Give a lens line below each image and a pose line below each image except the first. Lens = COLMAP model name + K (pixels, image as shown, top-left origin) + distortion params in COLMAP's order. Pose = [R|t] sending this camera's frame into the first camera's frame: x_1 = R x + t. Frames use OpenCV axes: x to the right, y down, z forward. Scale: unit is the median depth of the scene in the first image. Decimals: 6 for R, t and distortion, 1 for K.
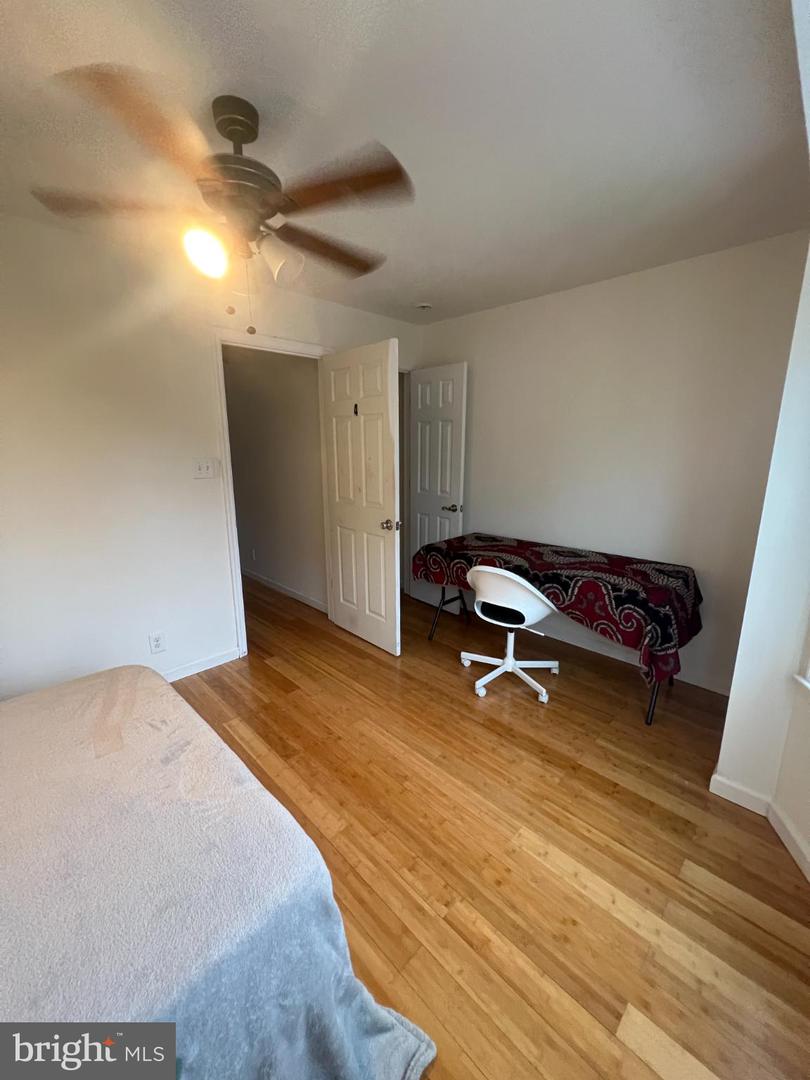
lens RADIAL K [[435.3, 0, 400.3], [0, 435.3, 537.8], [0, 0, 1]] dist [0.001979, 0.001301]
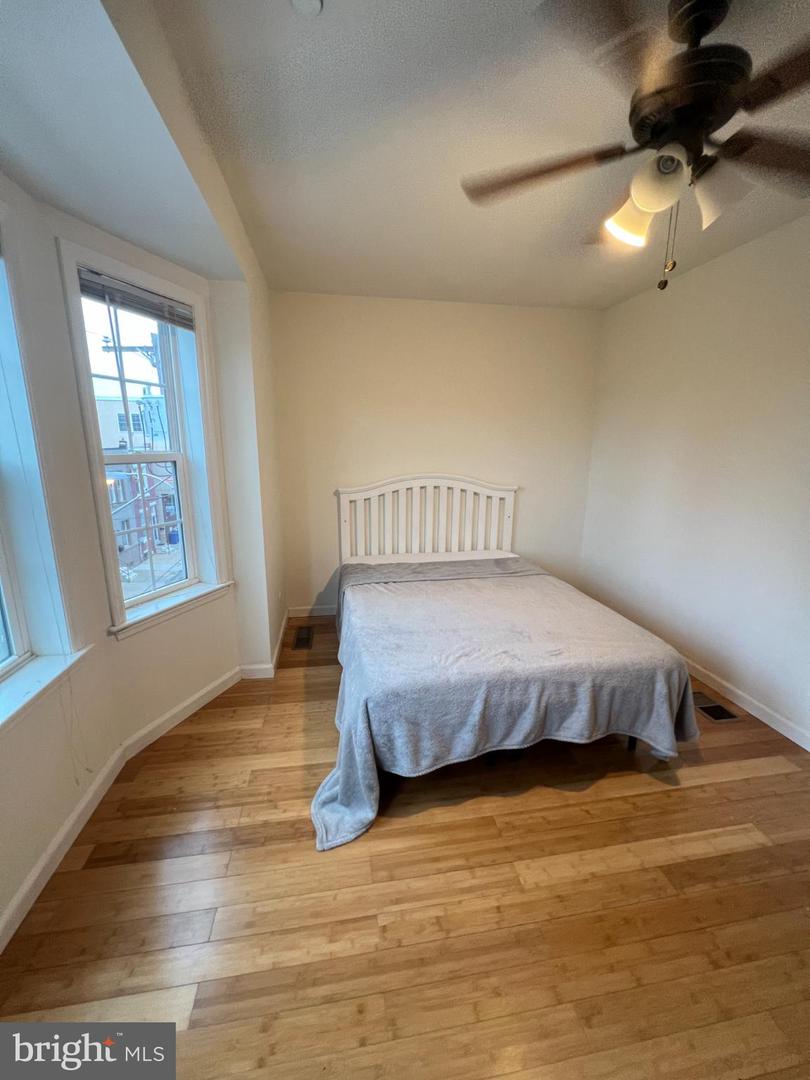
lens RADIAL K [[435.3, 0, 404.7], [0, 435.3, 541.2], [0, 0, 1]] dist [0.001979, 0.001301]
pose [[-0.581718, 0.174400, -0.794474, 0.543610], [-0.182258, 0.923960, 0.336274, -0.181777], [0.792708, 0.340416, -0.505698, 0.996744]]
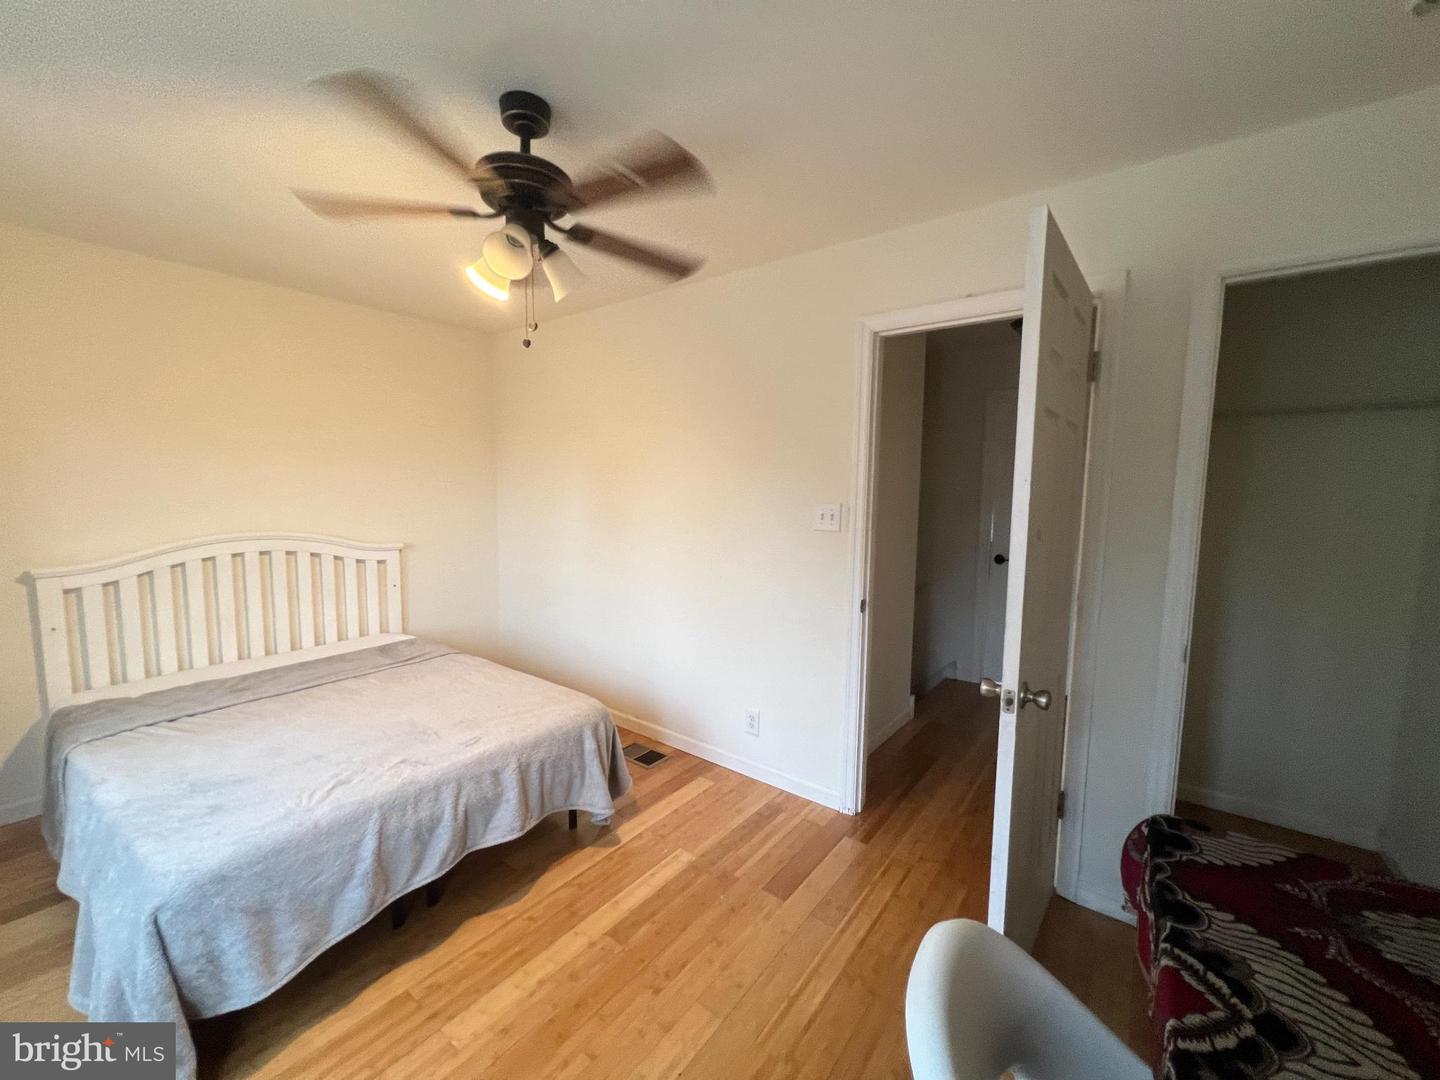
lens RADIAL K [[580.5, 0, 720.5], [0, 580.5, 539.0], [0, 0, 1]] dist [0.001979, 0.001301]
pose [[0.125446, 0.093270, -0.987706, 0.702641], [-0.222775, 0.972795, 0.063568, -0.218469], [0.966765, 0.212062, 0.142811, 1.072997]]
